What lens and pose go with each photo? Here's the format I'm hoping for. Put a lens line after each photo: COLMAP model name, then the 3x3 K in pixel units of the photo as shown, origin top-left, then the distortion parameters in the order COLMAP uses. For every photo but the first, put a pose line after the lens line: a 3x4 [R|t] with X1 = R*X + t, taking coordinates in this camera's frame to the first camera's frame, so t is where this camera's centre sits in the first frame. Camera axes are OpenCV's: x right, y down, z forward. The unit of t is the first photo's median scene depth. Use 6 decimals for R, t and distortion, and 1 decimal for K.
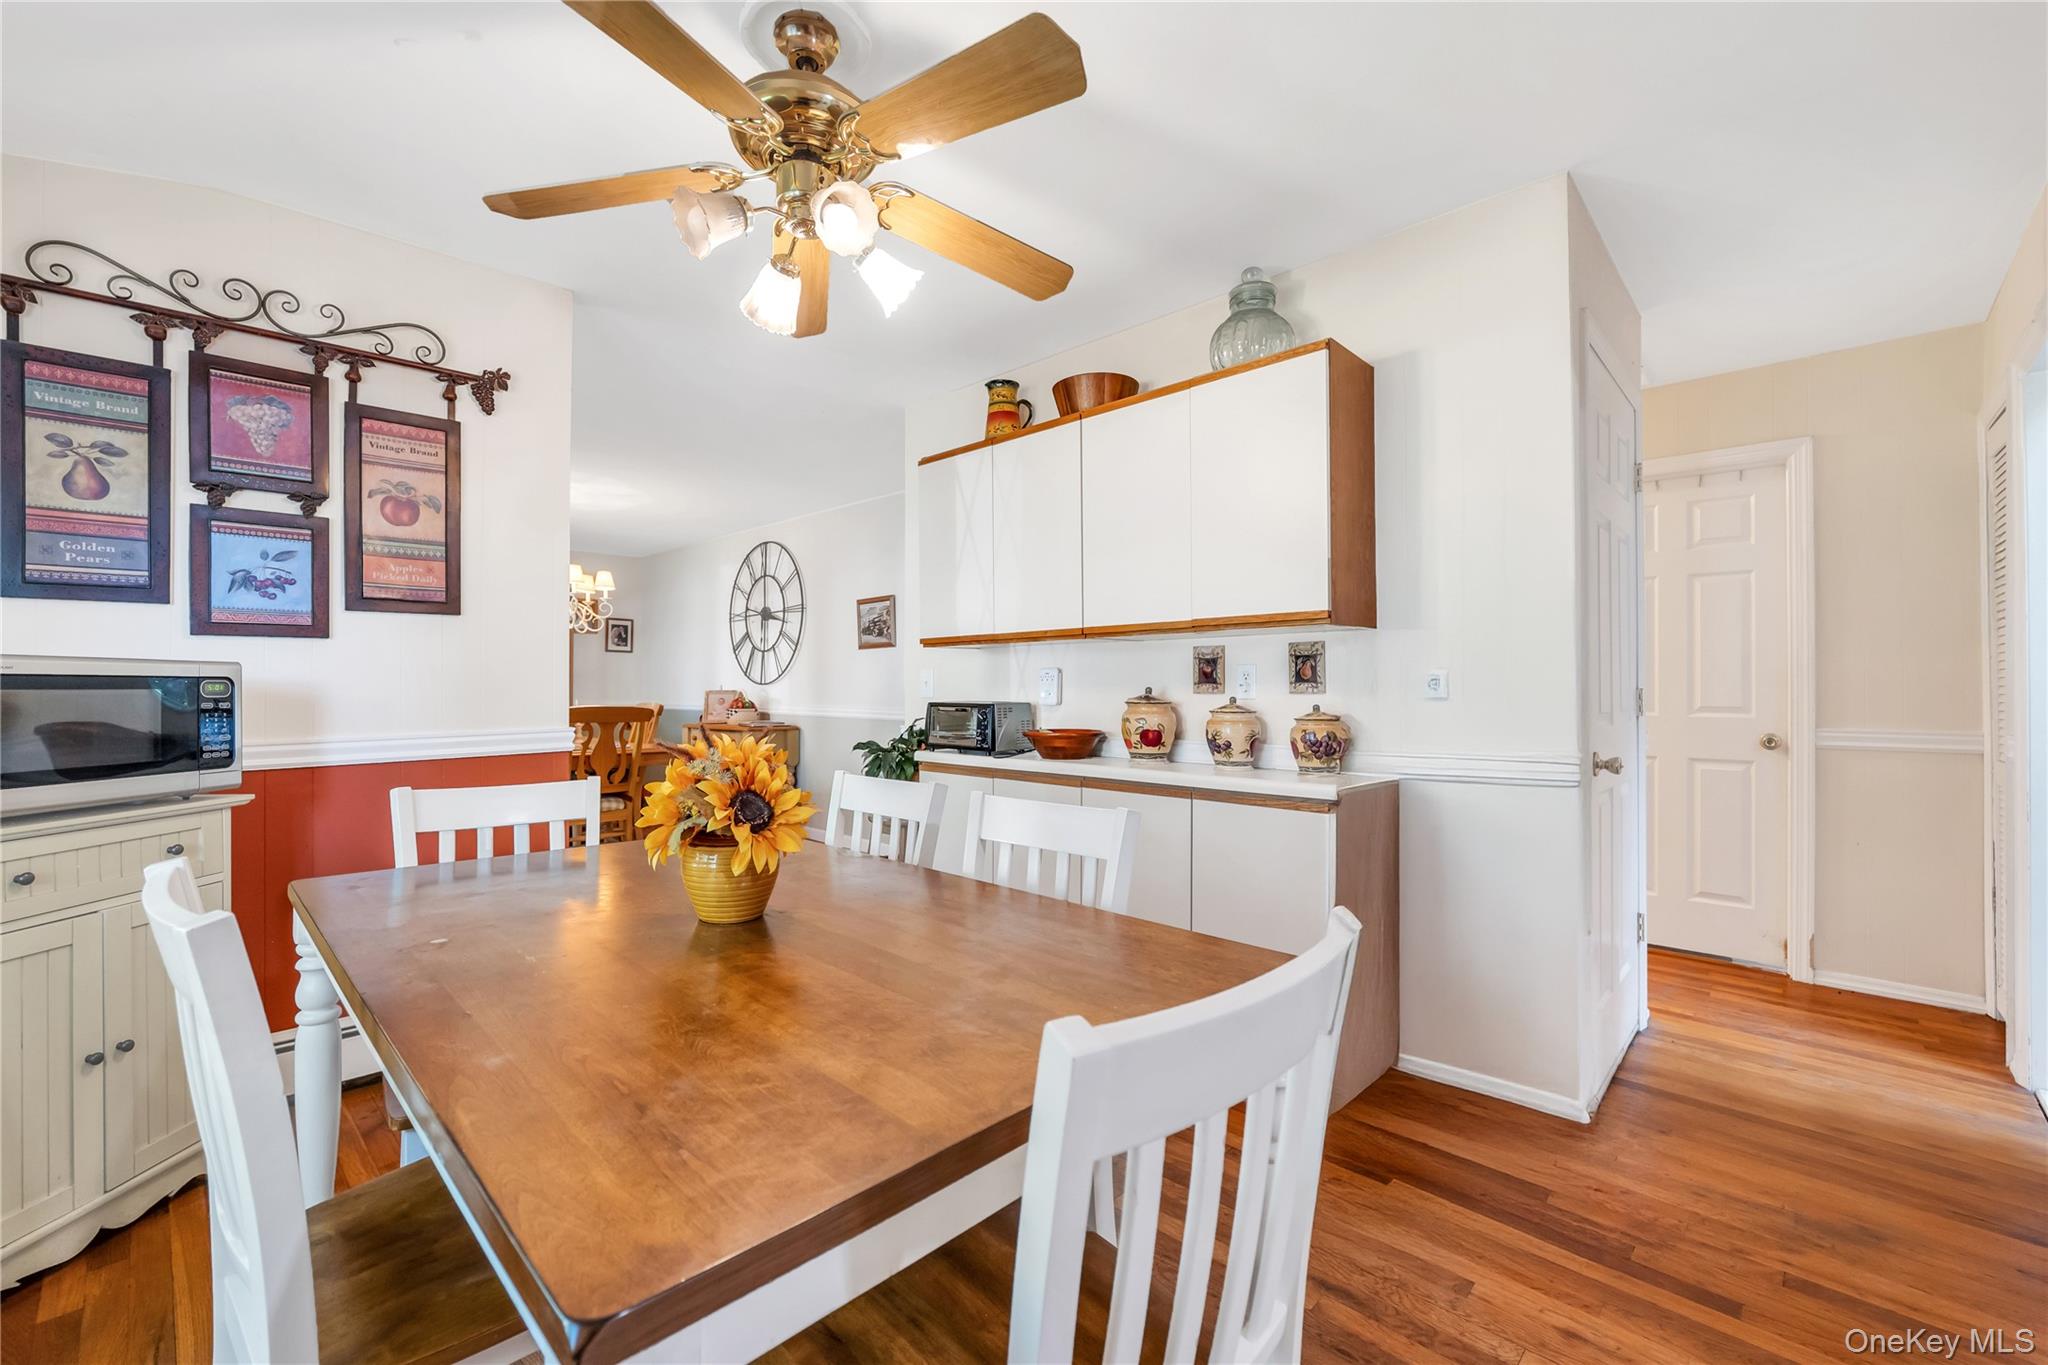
lens RADIAL K [[839.7, 0, 1027.3], [0, 839.7, 677.2], [0, 0, 1]] dist [-0.002256, -0.000138]
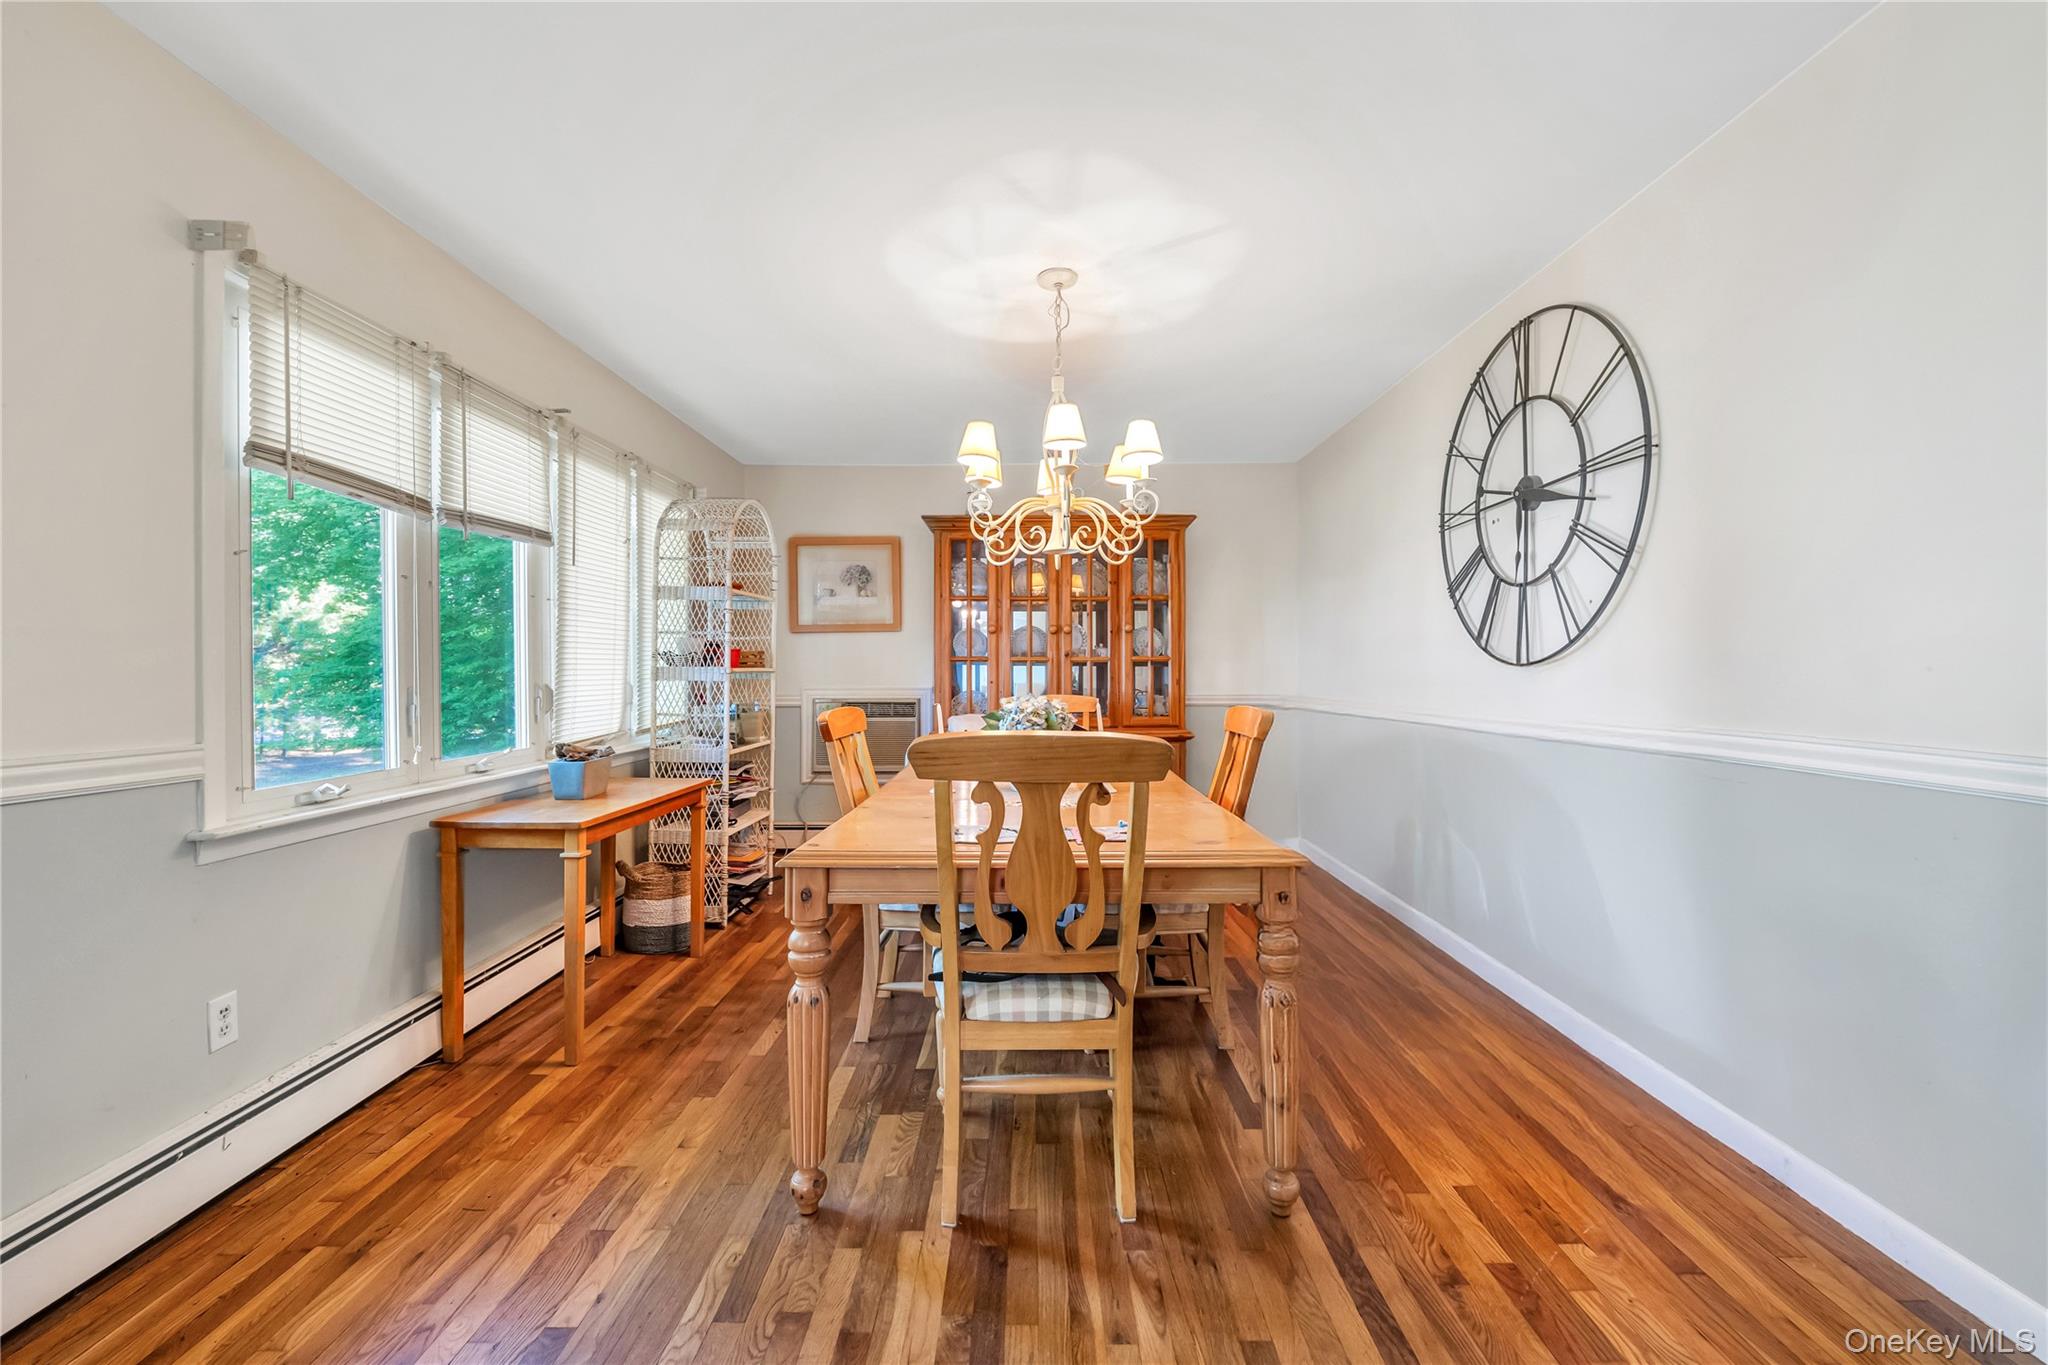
lens RADIAL K [[839.7, 0, 1032.4], [0, 839.7, 661.3], [0, 0, 1]] dist [-0.002256, -0.000138]
pose [[0.681811, -0.009122, -0.731471, -0.181261], [0.012608, 0.999920, -0.000717, 0.004180], [0.731419, -0.008733, 0.681872, 0.553031]]
